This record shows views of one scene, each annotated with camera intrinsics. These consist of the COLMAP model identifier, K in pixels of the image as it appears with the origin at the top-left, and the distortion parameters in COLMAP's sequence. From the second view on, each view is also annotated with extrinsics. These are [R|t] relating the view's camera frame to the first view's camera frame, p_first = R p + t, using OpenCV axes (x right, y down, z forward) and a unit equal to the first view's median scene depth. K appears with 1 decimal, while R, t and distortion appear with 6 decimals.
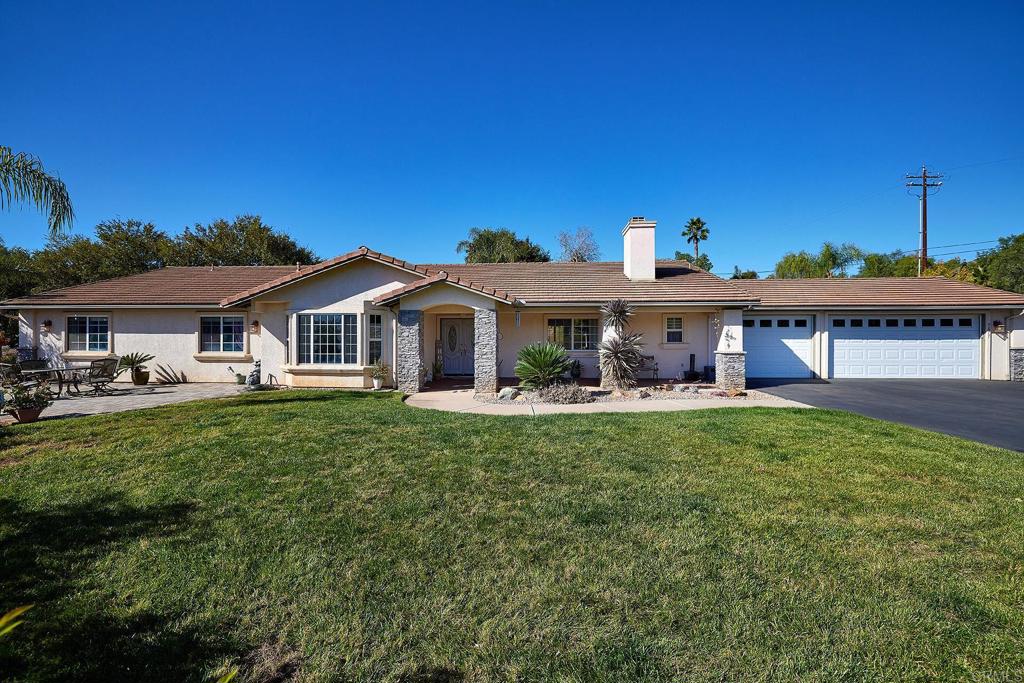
lens RADIAL K [[436.0, 0, 512.0], [0, 436.0, 341.5], [0, 0, 1]] dist [0.002302, -0.000012]
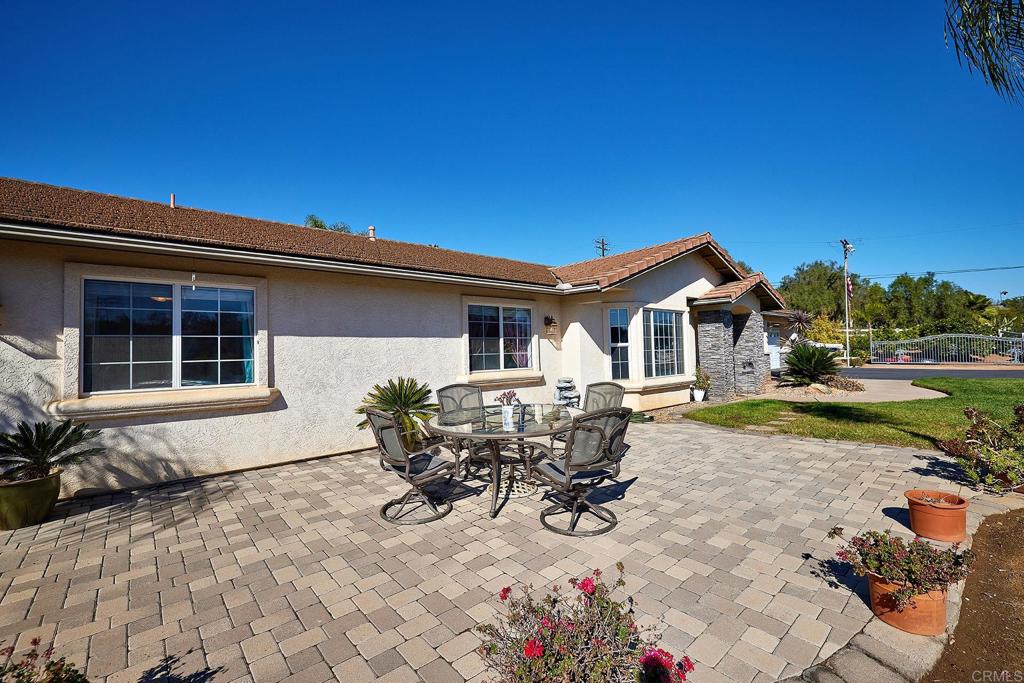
lens RADIAL K [[436.0, 0, 512.0], [0, 436.0, 341.5], [0, 0, 1]] dist [0.002302, -0.000012]
pose [[0.704071, -0.008583, 0.710078, -1.034345], [0.012696, 0.999919, -0.000502, -0.011324], [-0.710016, 0.009369, 0.704123, 0.589692]]
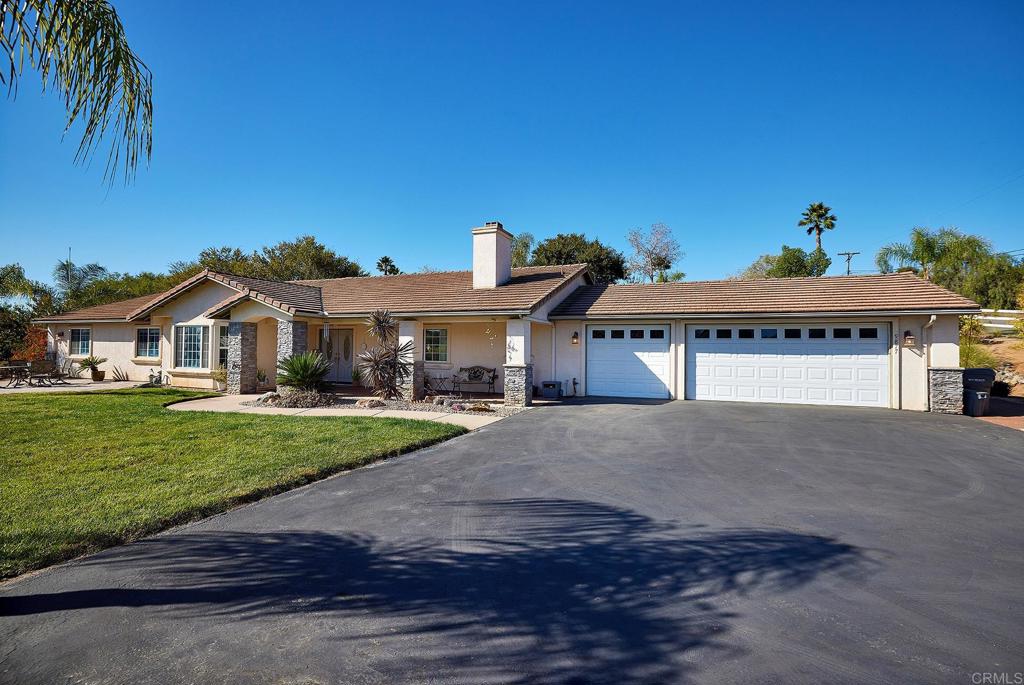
lens RADIAL K [[484.2, 0, 512.0], [0, 484.2, 342.5], [0, 0, 1]] dist [-0.029595, 0.000231]
pose [[0.953699, 0.005796, -0.300708, 0.723062], [-0.013310, 0.999648, -0.022945, 0.000289], [0.300469, 0.025885, 0.953440, 0.015591]]
